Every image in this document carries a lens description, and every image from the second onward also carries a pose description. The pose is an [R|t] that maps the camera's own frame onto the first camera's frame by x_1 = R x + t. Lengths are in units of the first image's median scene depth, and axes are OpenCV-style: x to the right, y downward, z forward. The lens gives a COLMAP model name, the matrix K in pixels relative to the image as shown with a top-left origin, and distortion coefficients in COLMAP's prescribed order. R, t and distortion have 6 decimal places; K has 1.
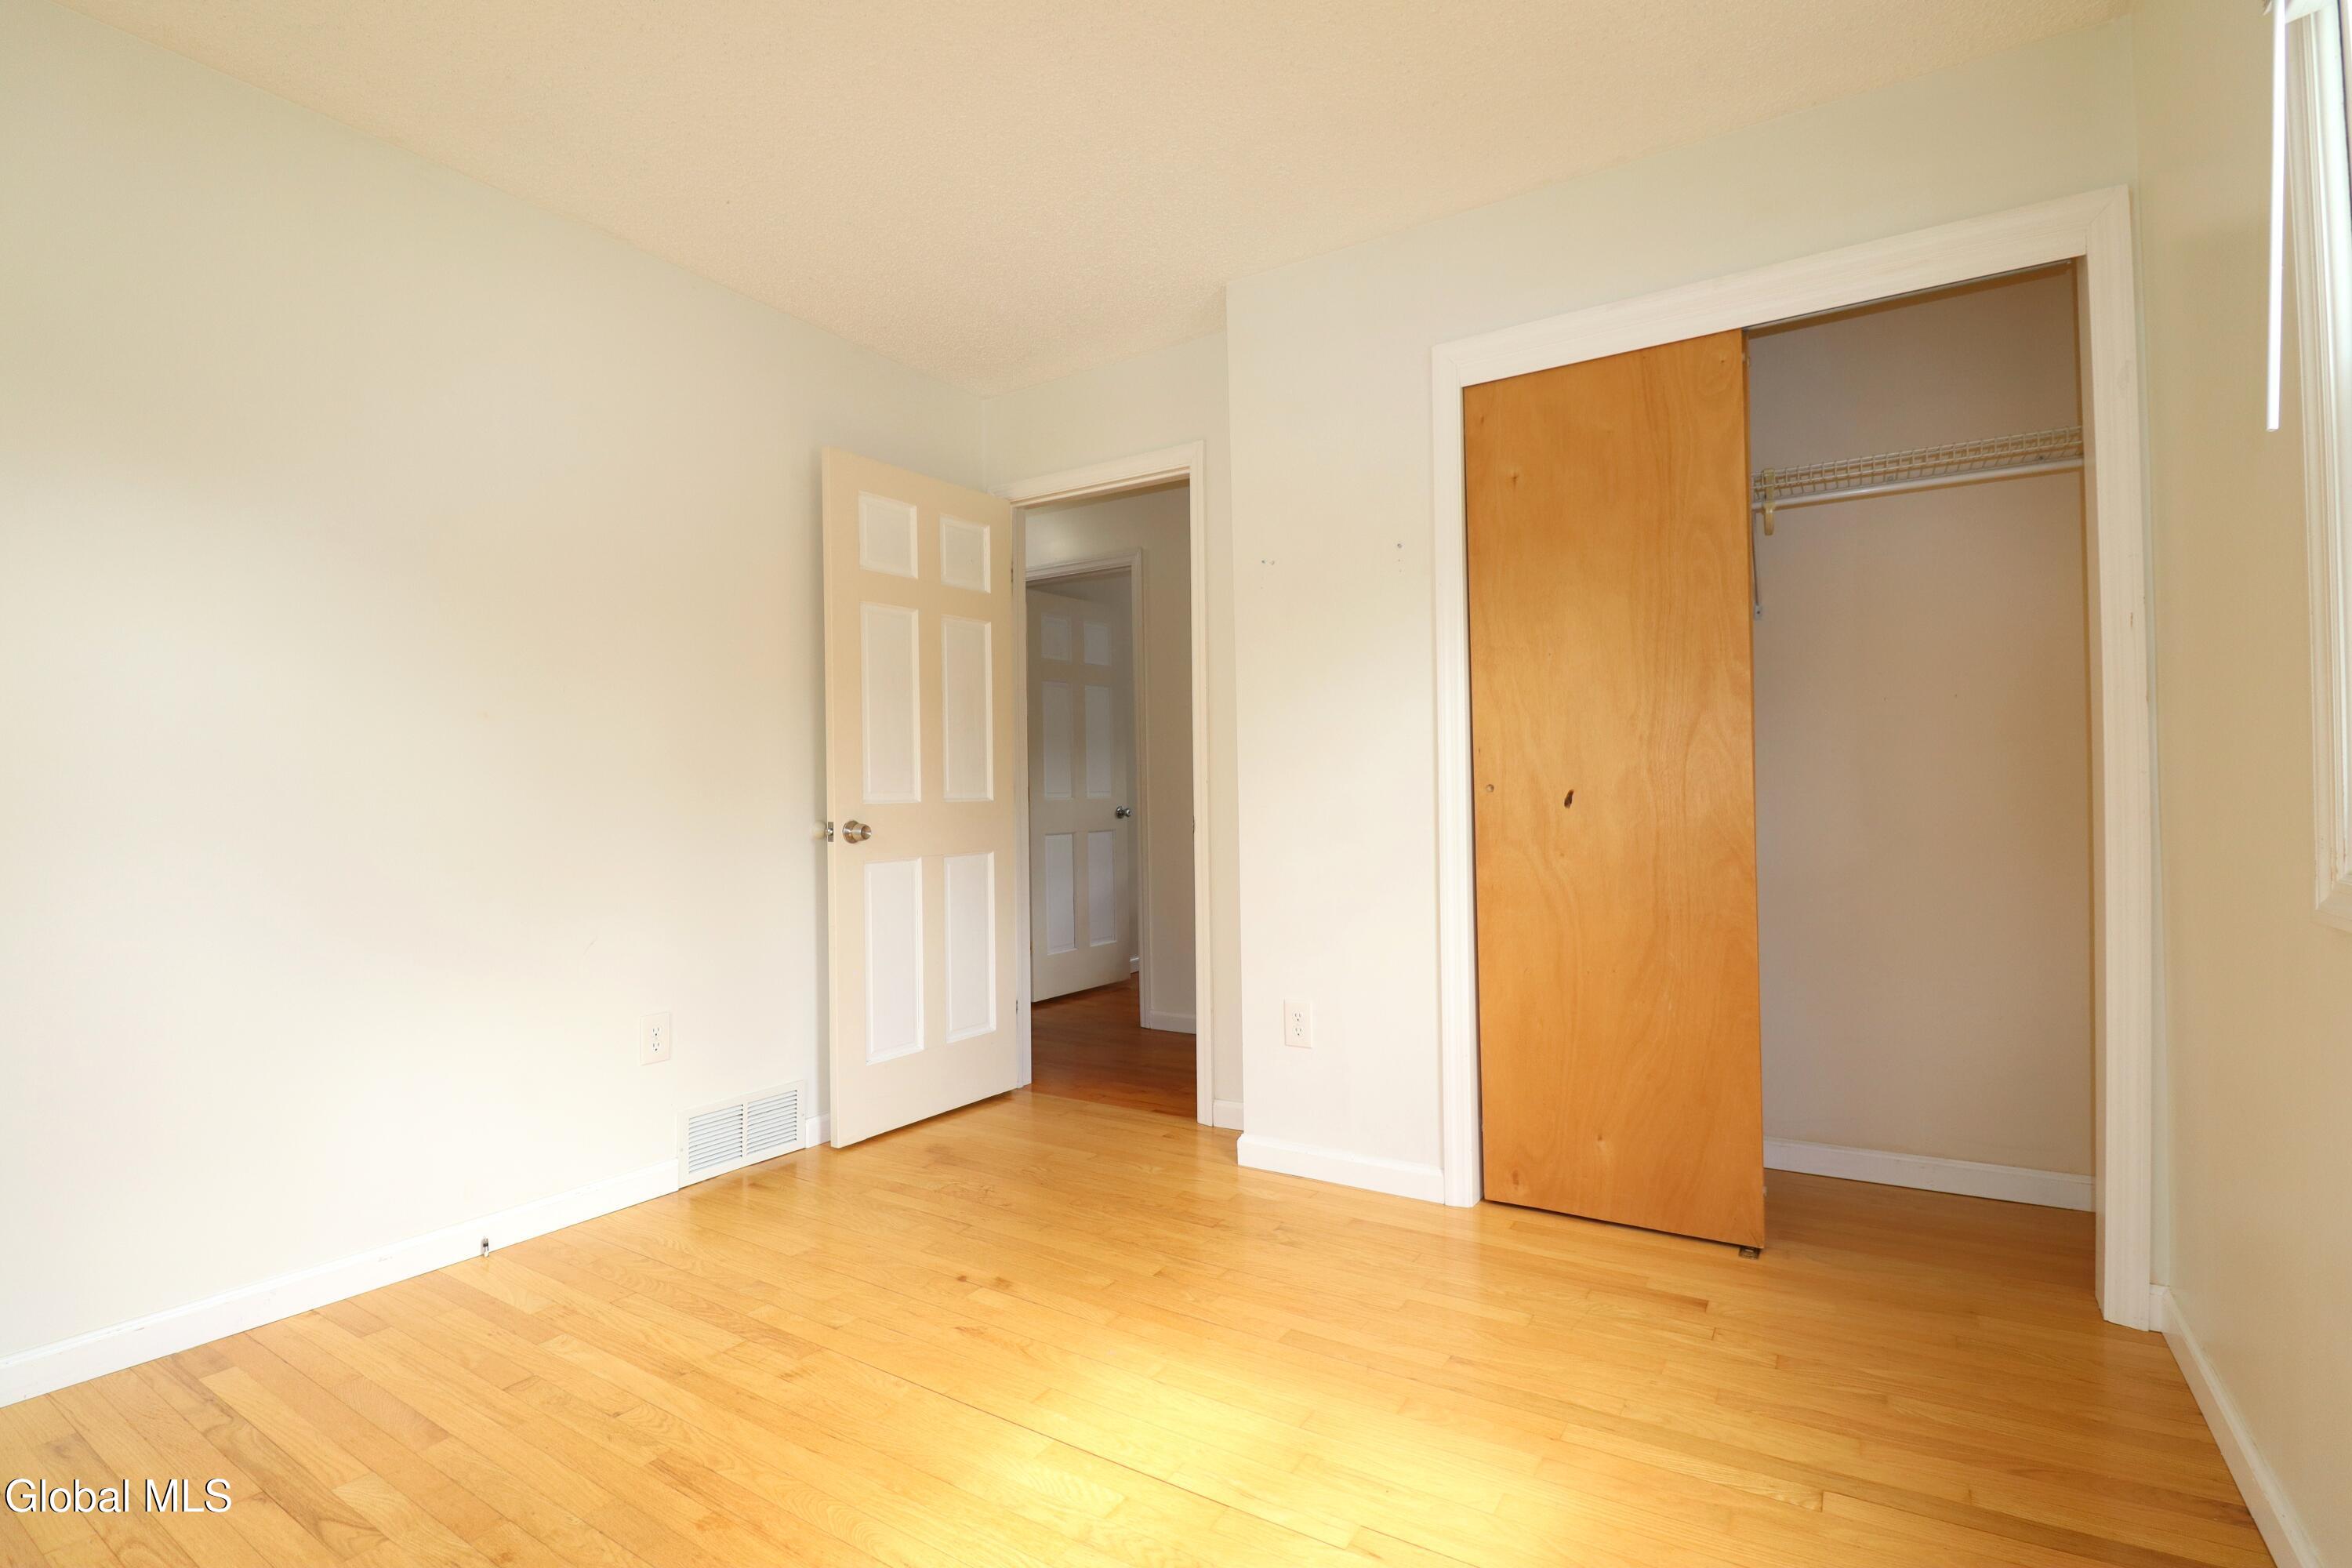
lens RADIAL K [[1090.4, 0, 1165.3], [0, 1090.4, 788.0], [0, 0, 1]] dist [-0.002092, -0.012605]
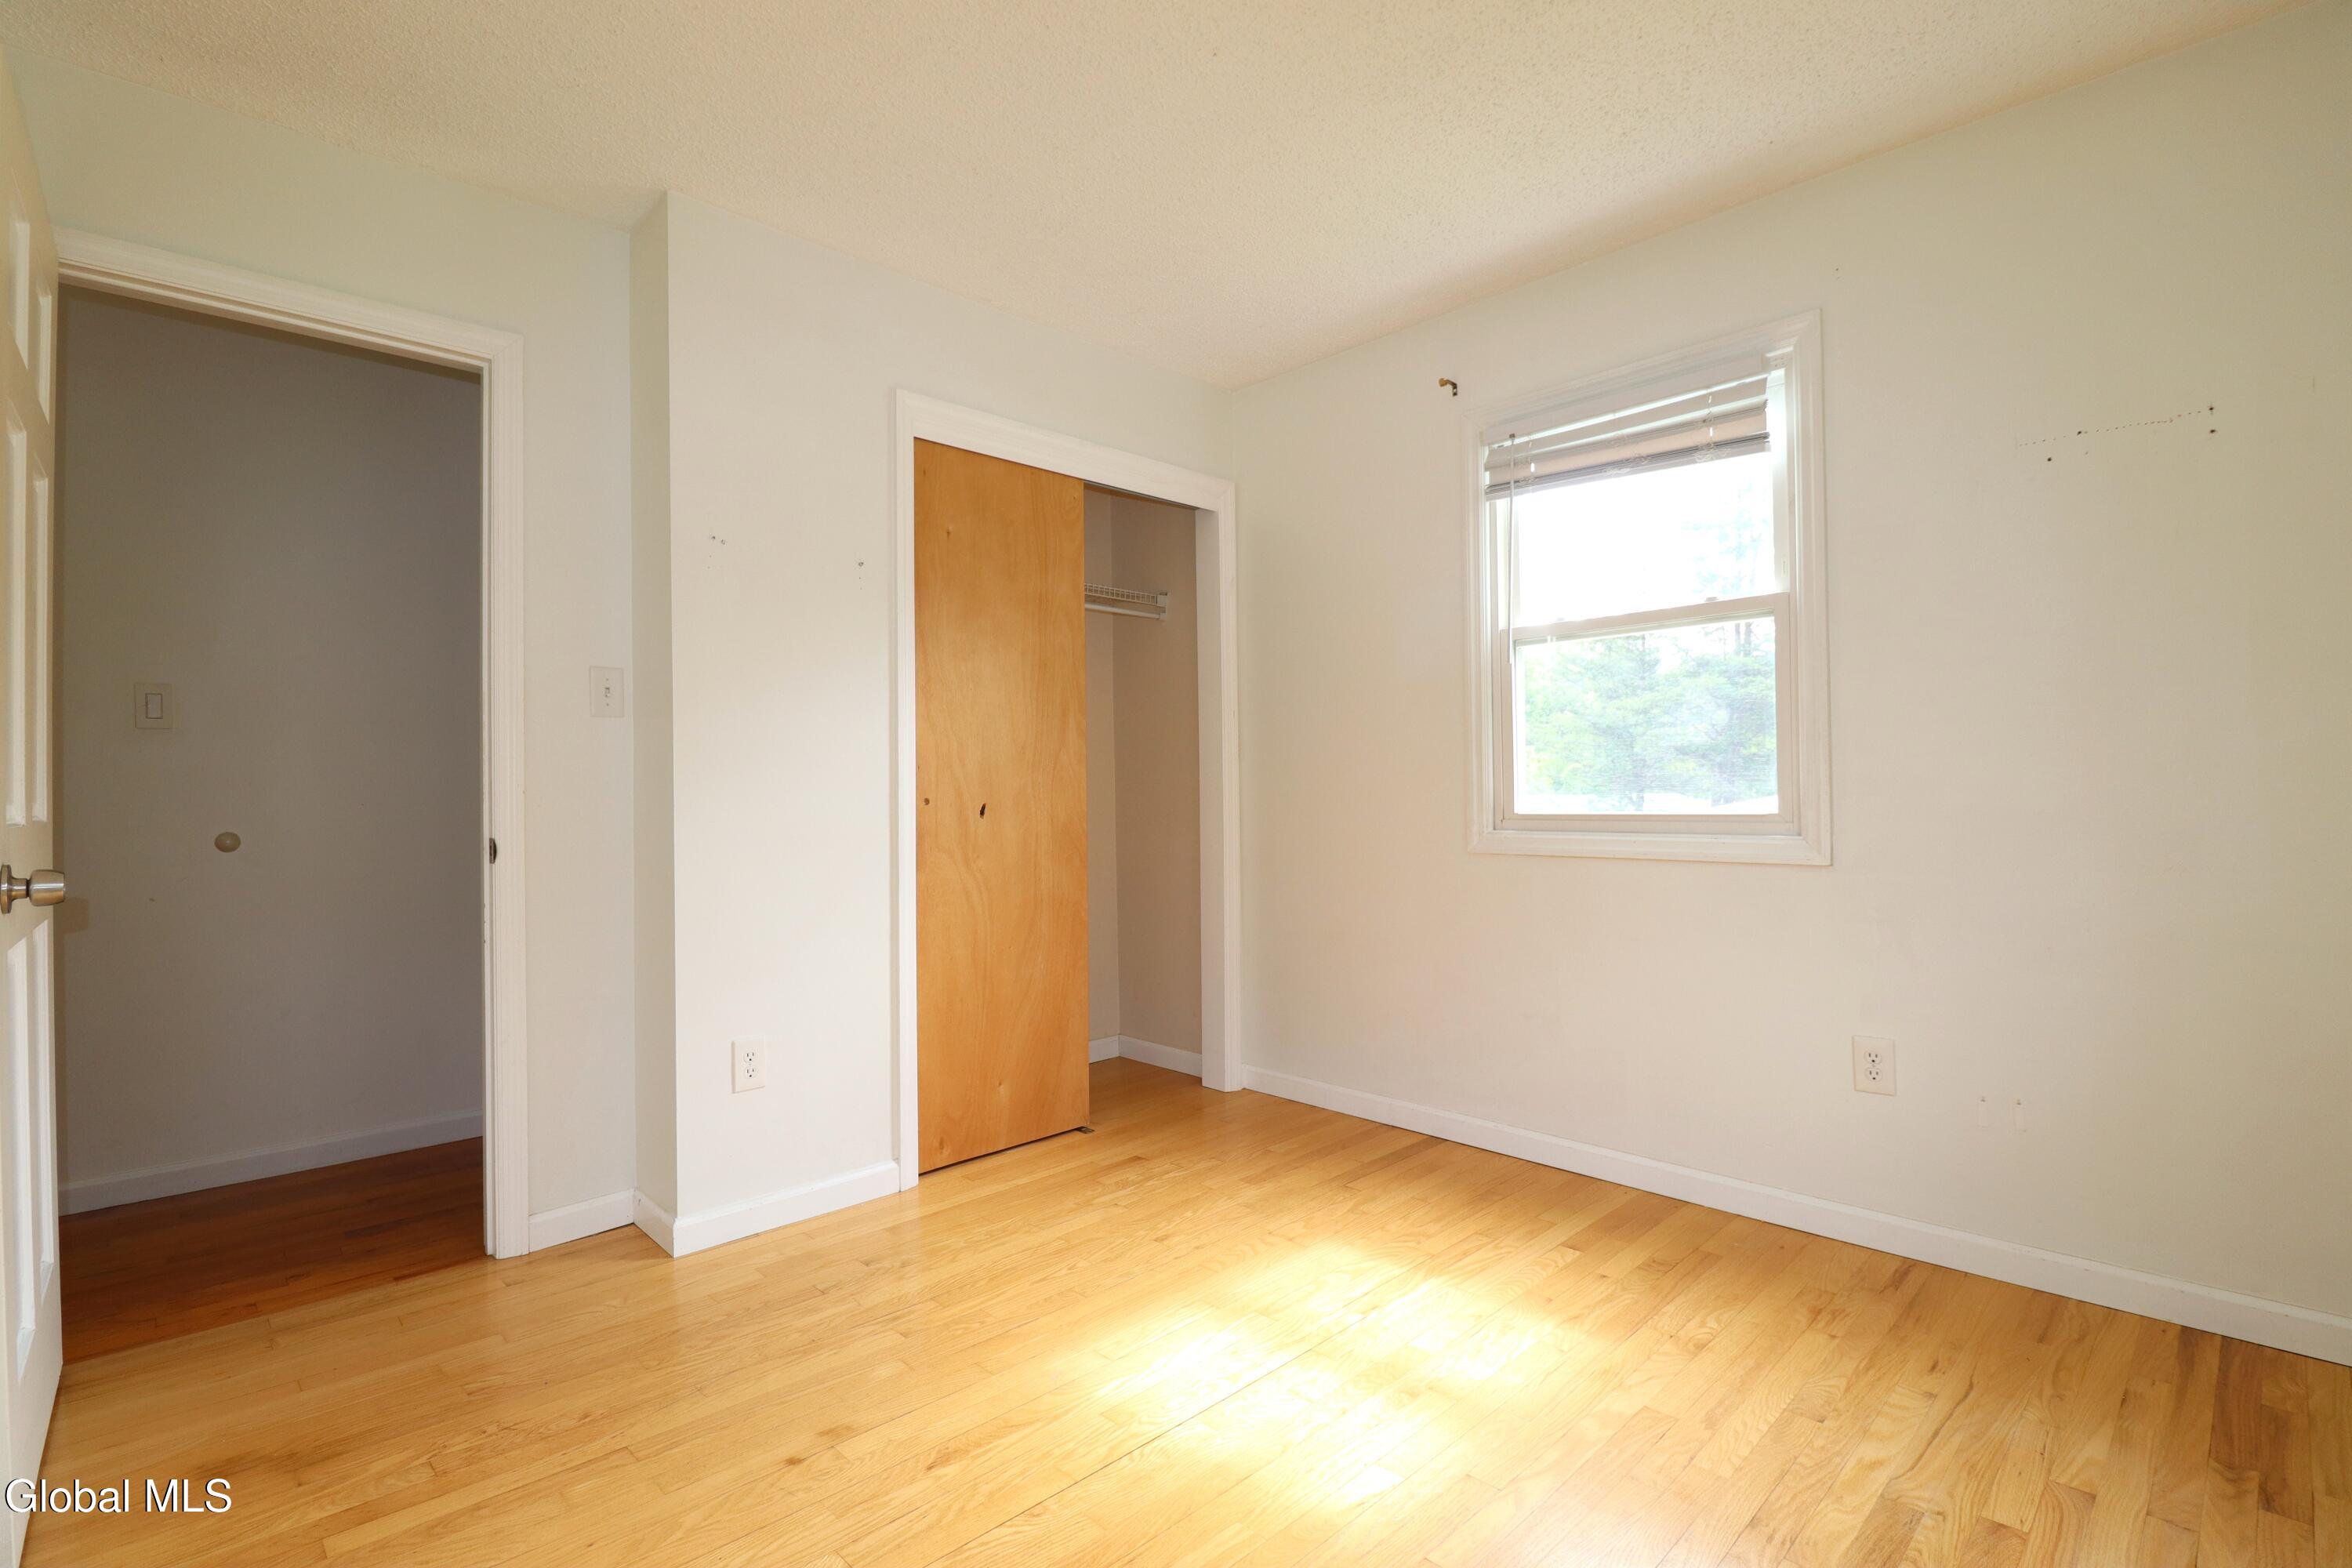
lens RADIAL K [[1090.4, 0, 1165.3], [0, 1090.4, 788.0], [0, 0, 1]] dist [-0.002092, -0.012605]
pose [[0.232026, 0.018258, 0.972538, -0.769119], [0.002159, 0.999812, -0.019285, 0.008879], [-0.972707, 0.006574, 0.231943, 0.526279]]
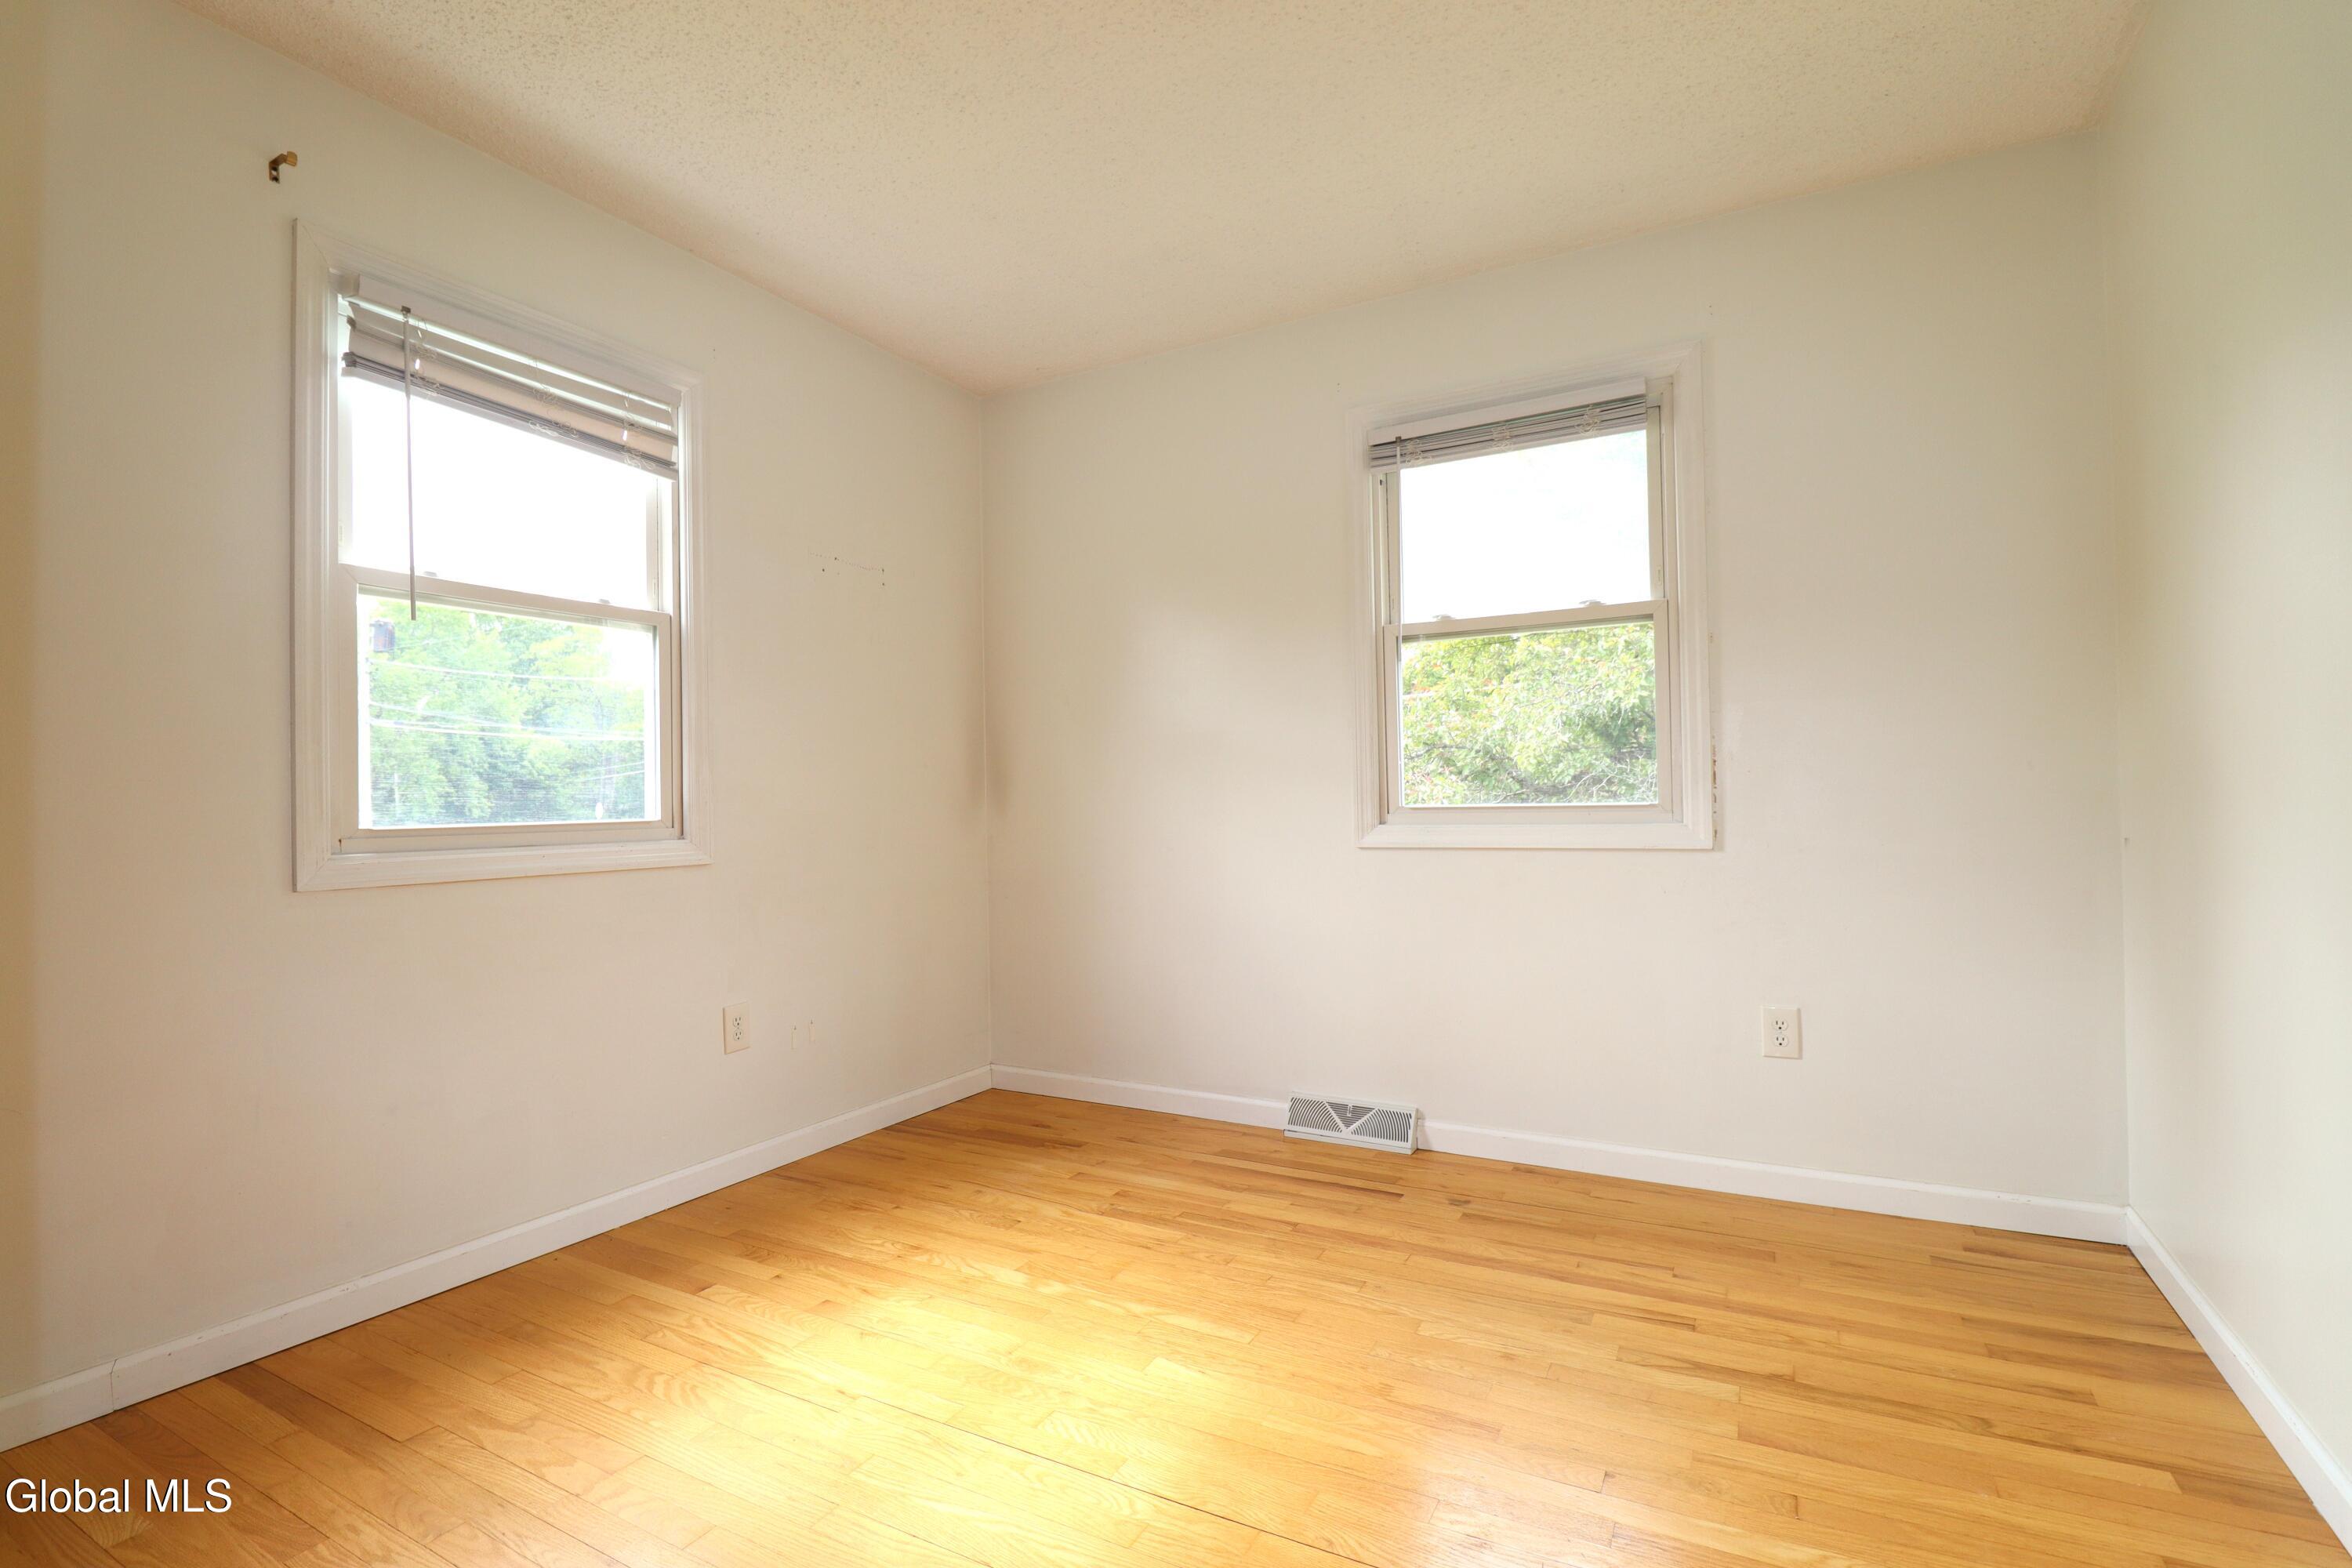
lens RADIAL K [[1090.4, 0, 1165.3], [0, 1090.4, 788.0], [0, 0, 1]] dist [-0.002092, -0.012605]
pose [[-0.997366, 0.028639, -0.066646, -0.070048], [0.029429, 0.999507, -0.010902, 0.009586], [0.066301, -0.012834, -0.997717, 1.319782]]
